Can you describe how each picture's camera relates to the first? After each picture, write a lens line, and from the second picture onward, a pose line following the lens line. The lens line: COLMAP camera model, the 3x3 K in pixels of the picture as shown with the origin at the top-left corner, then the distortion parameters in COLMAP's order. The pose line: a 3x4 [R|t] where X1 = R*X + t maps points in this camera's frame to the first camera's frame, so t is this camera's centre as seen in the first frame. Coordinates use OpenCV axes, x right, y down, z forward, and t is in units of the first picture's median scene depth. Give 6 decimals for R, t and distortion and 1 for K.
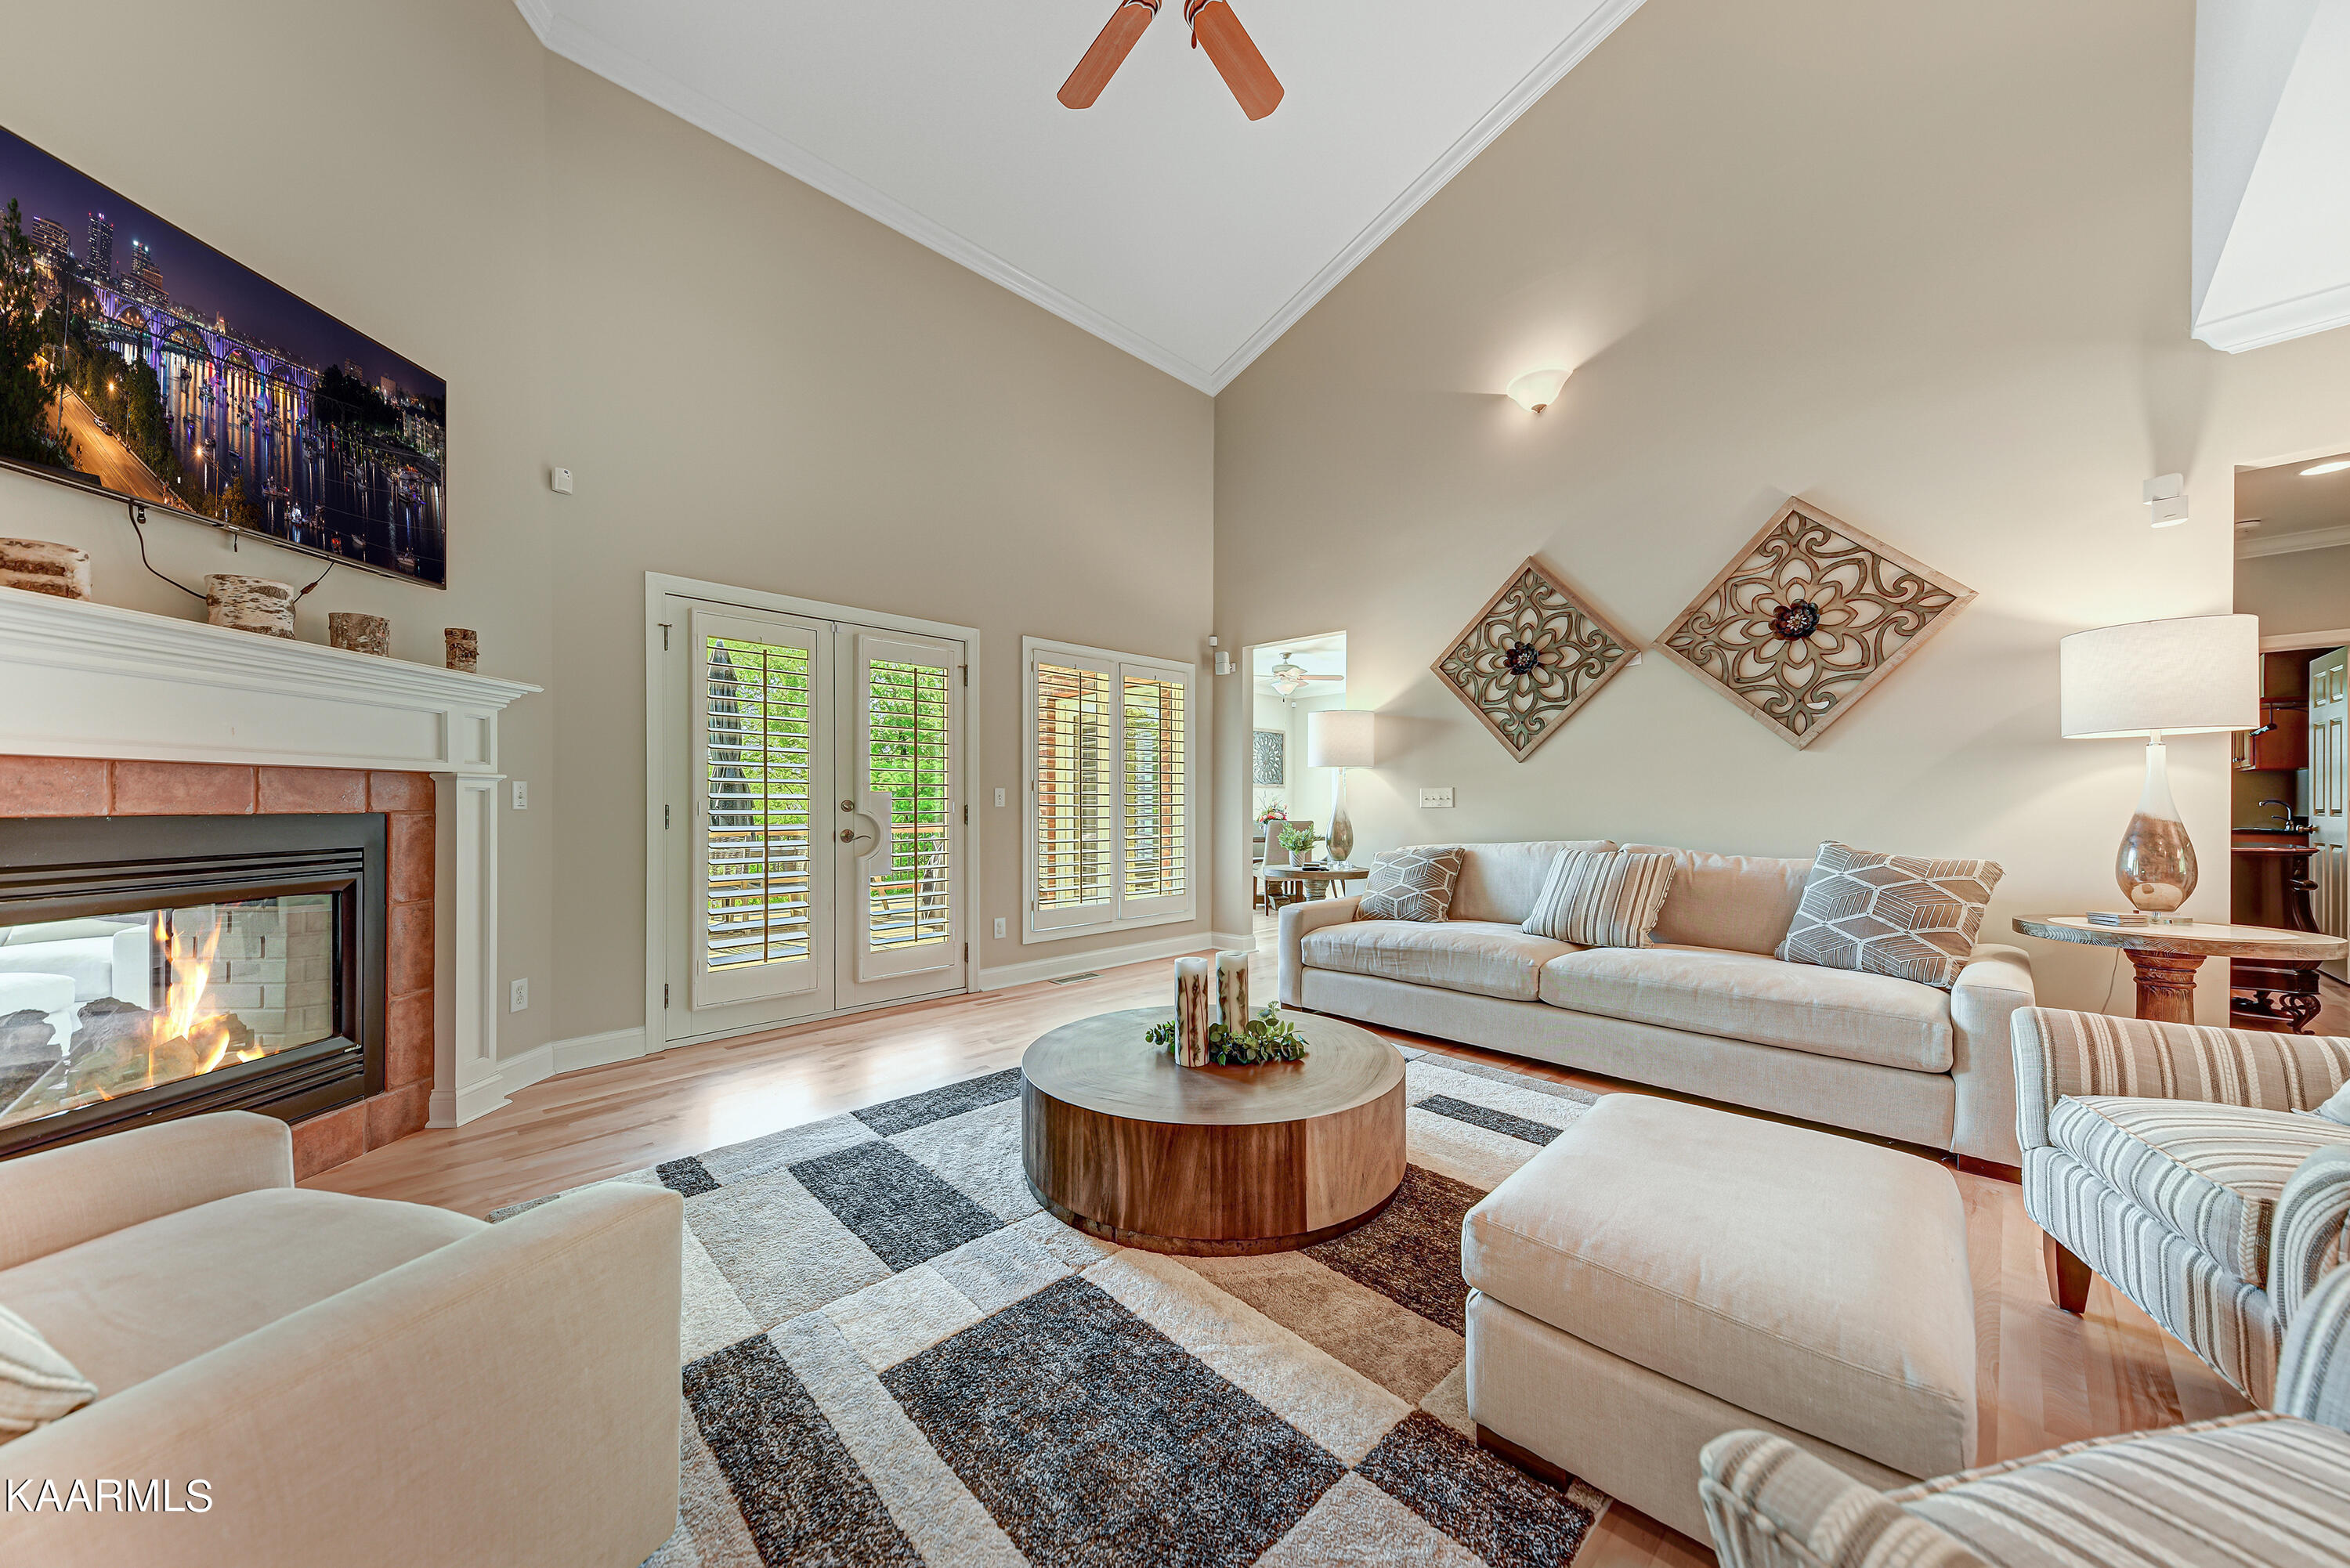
lens RADIAL K [[803.1, 0, 1175.9], [0, 803.1, 808.2], [0, 0, 1]] dist [0.016451, 0.000022]
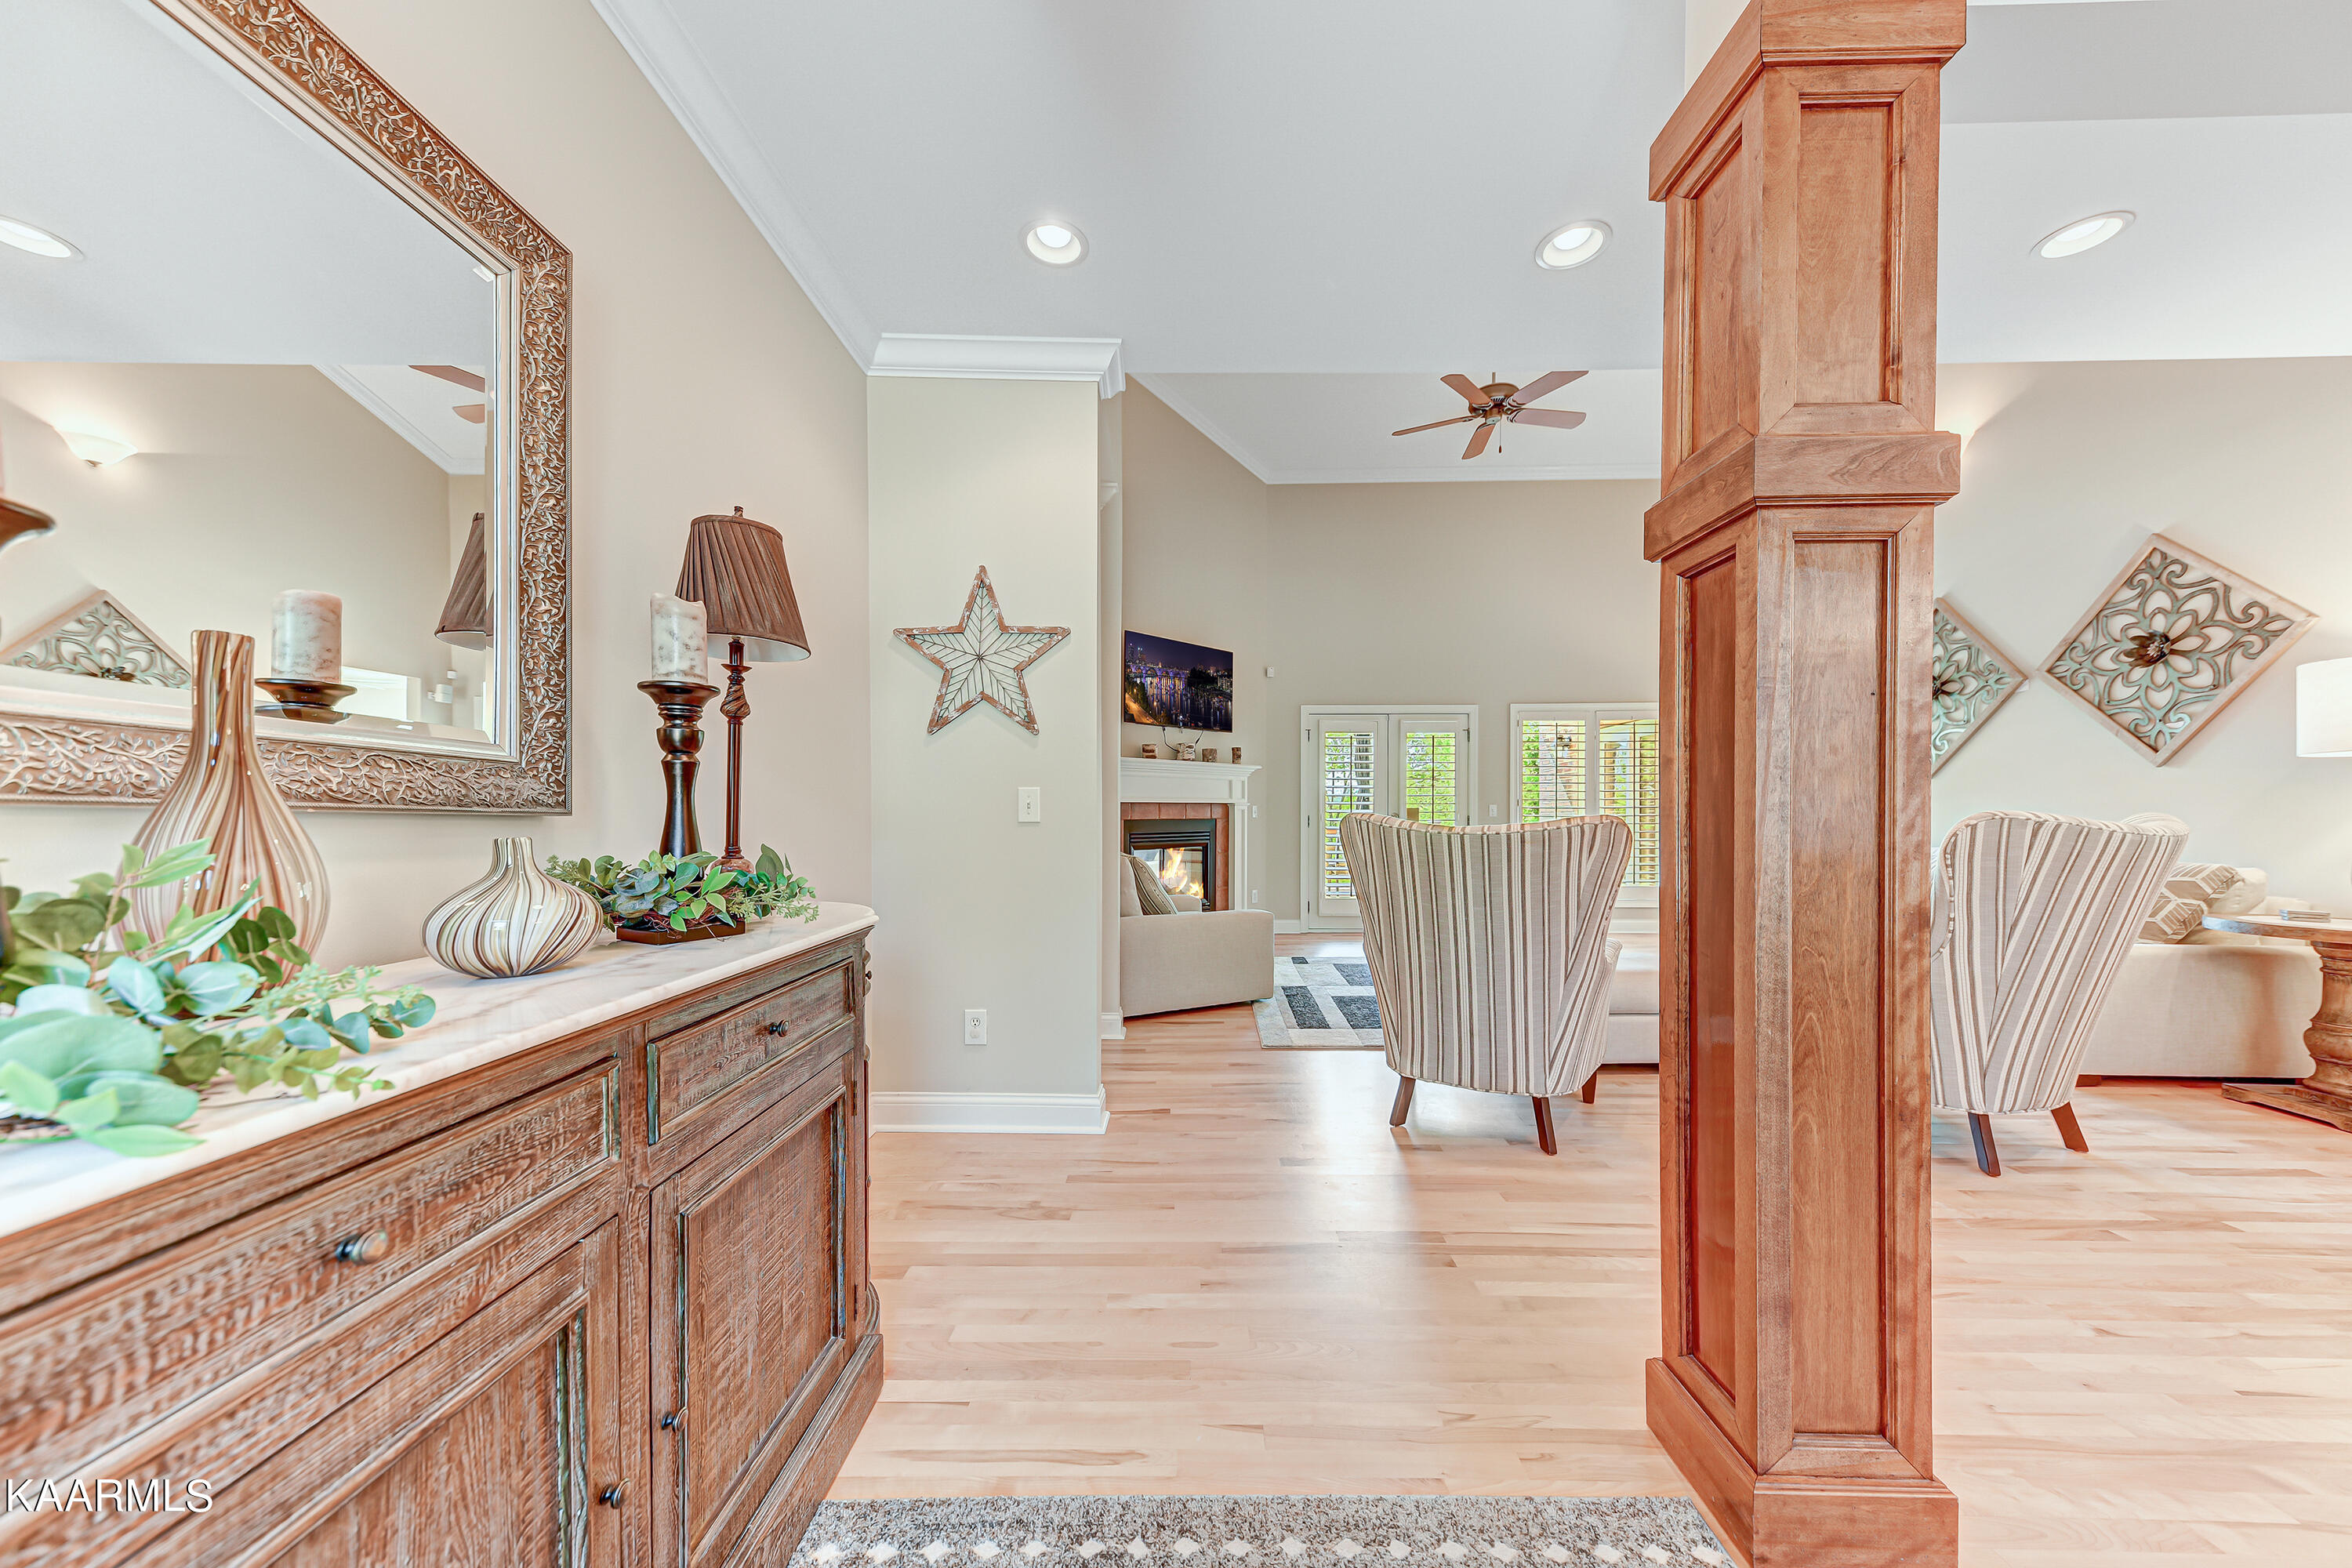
lens RADIAL K [[803.8, 0, 1184.4], [0, 803.8, 815.7], [0, 0, 1]] dist [0.016451, 0.000022]
pose [[0.702583, 0.000889, -0.711601, 0.645088], [-0.002037, 0.999998, -0.000763, -0.002329], [0.711598, 0.001986, 0.702584, -0.713721]]
